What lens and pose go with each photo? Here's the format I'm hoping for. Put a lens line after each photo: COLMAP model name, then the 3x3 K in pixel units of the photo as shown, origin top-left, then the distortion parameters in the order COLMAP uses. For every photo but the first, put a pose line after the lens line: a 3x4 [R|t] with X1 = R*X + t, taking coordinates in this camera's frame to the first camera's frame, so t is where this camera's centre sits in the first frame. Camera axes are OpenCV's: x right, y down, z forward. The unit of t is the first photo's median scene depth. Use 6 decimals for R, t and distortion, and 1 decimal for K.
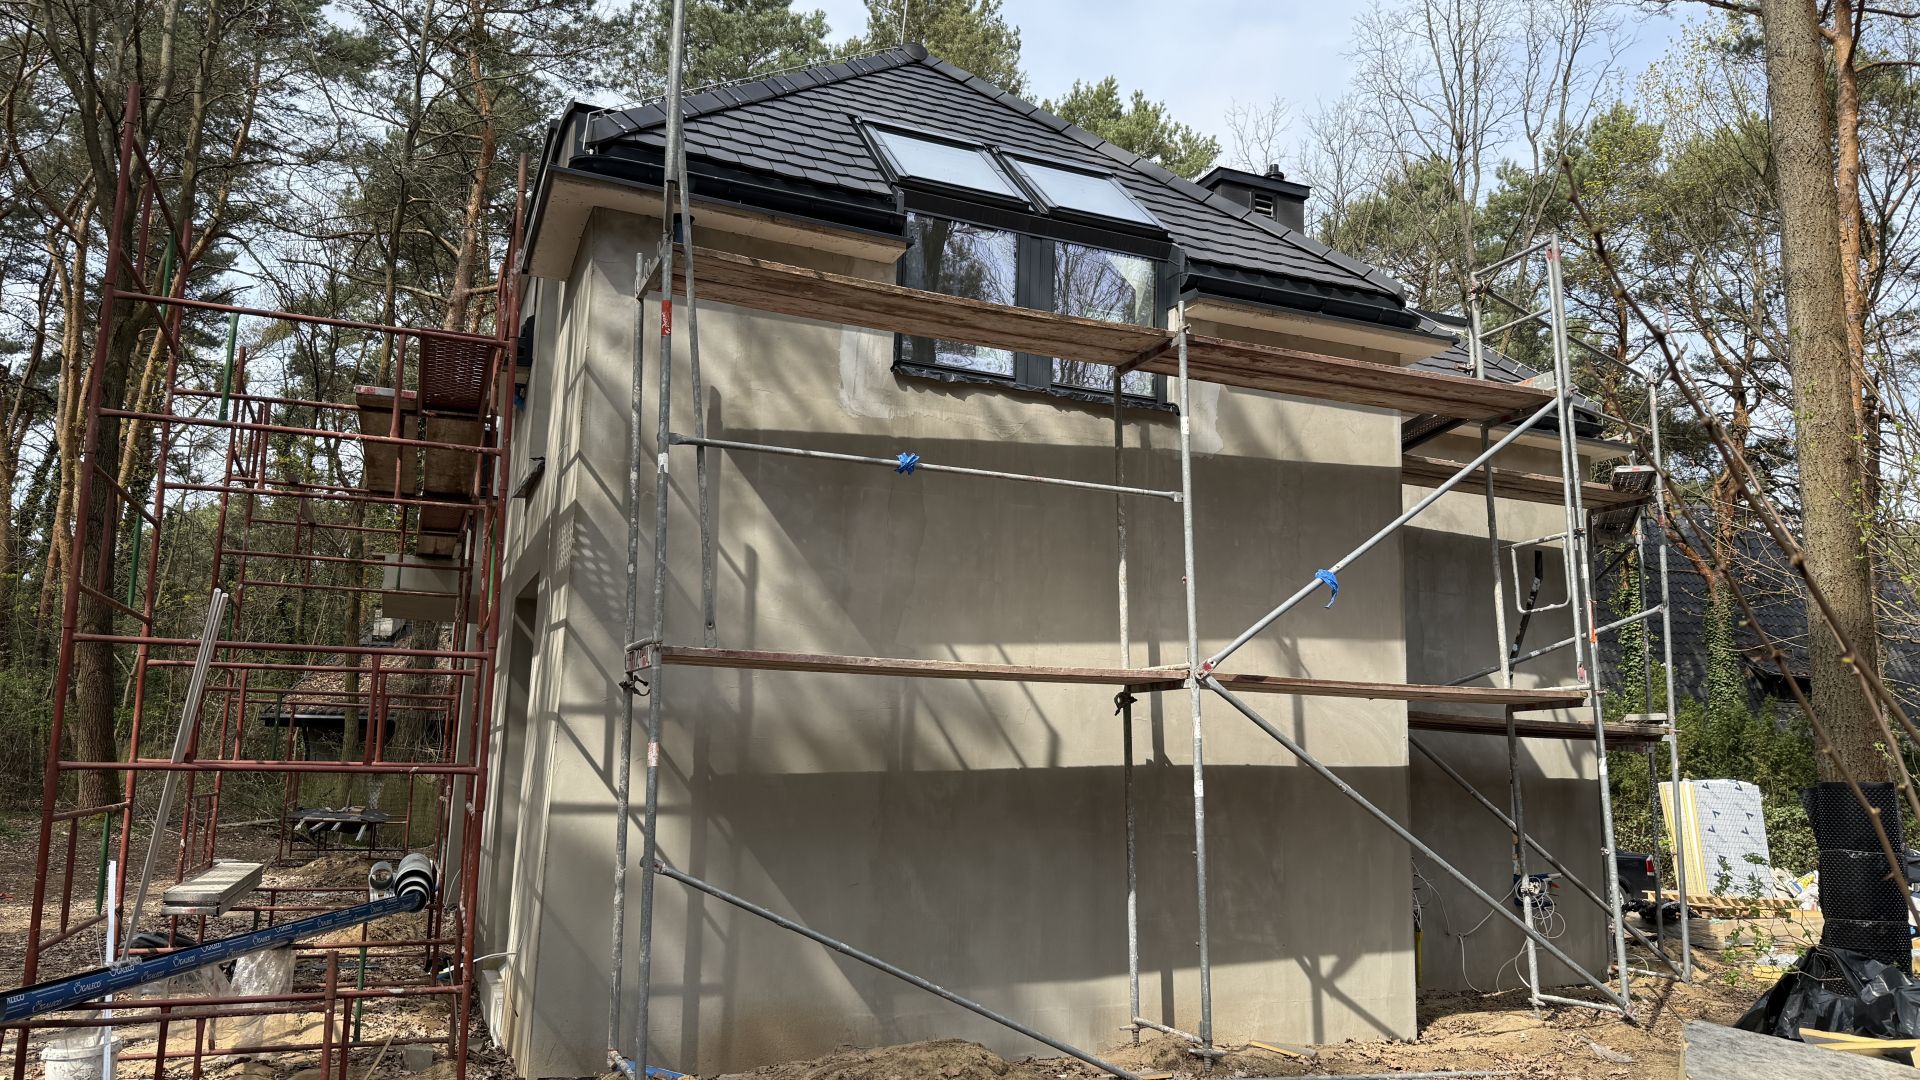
lens RADIAL K [[1297.0, 0, 969.9], [0, 1297.0, 534.0], [0, 0, 1]] dist [0.054148, -0.061171]
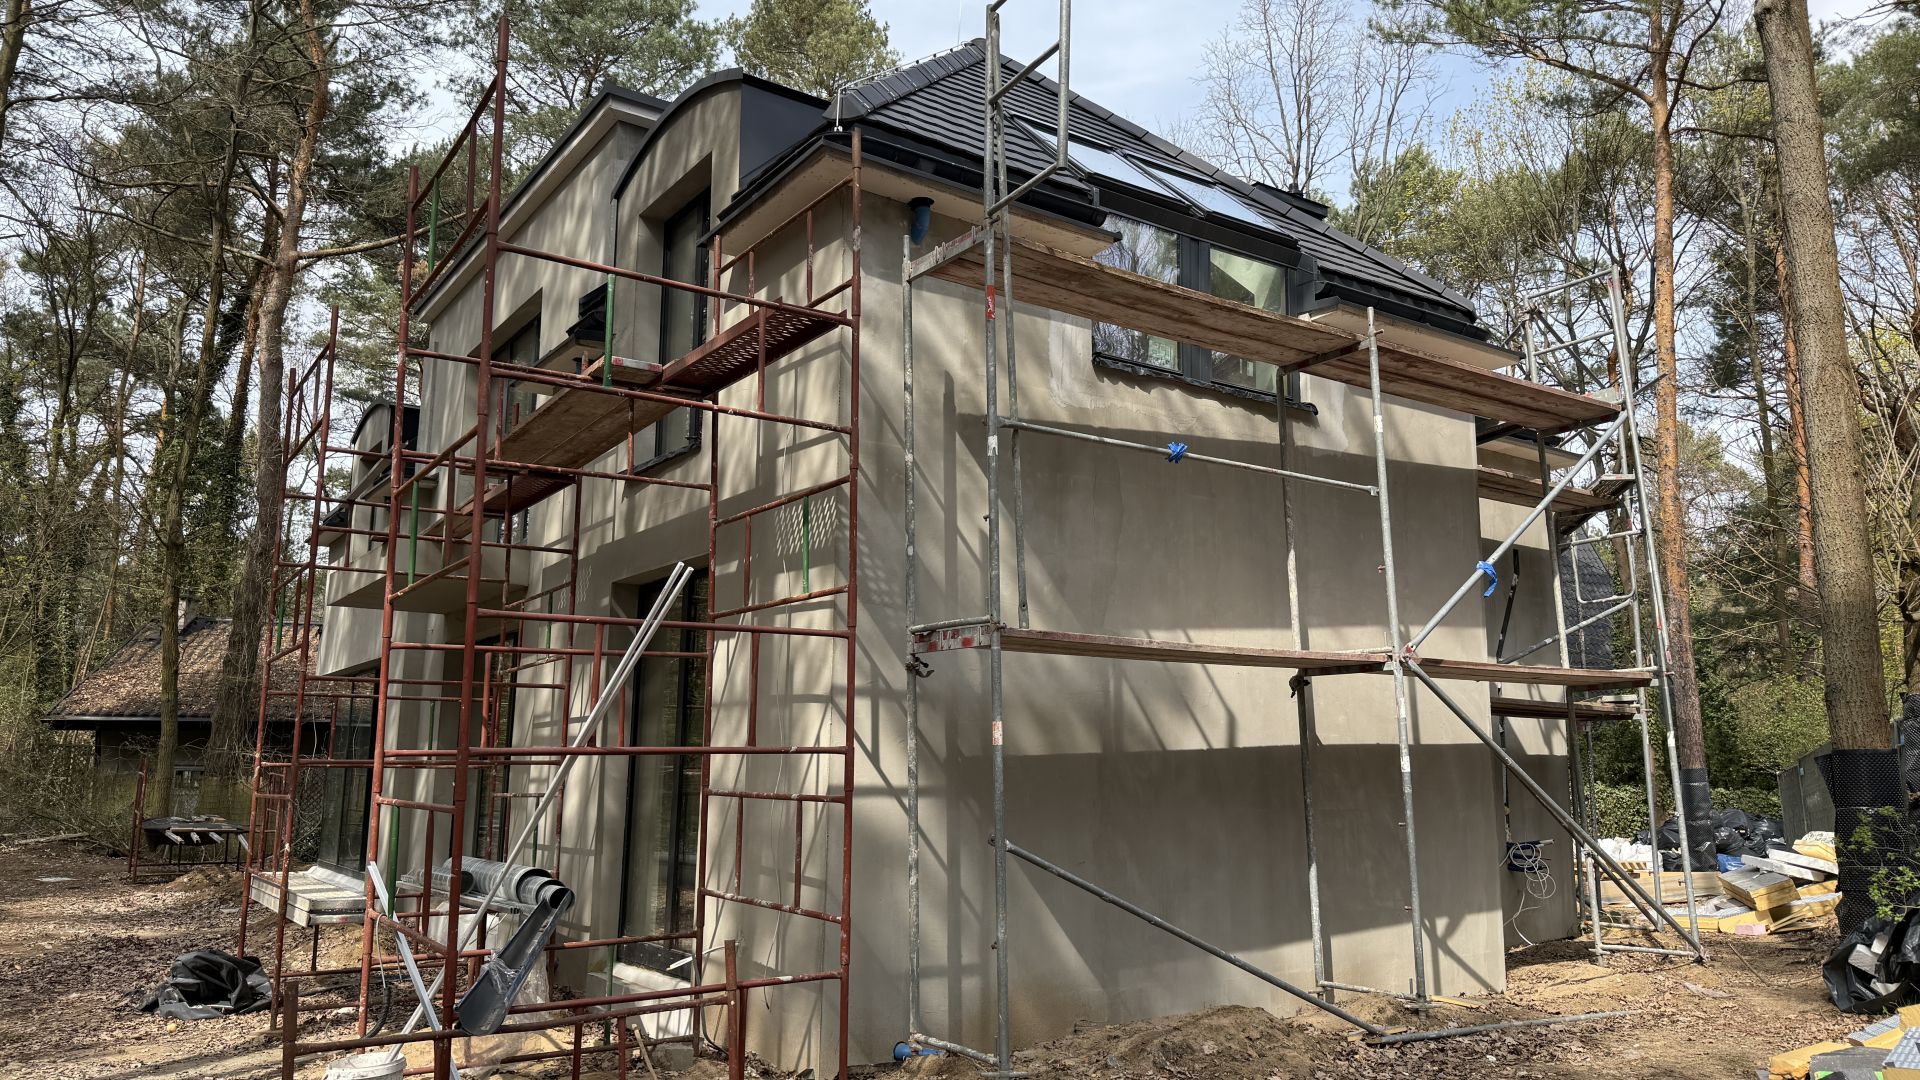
lens RADIAL K [[1297.0, 0, 946.1], [0, 1297.0, 538.9], [0, 0, 1]] dist [0.054148, -0.061171]
pose [[0.980289, 0.015866, 0.196929, -0.368985], [-0.016813, 0.999854, 0.003138, 0.012402], [-0.196851, -0.006387, 0.980413, 0.018367]]
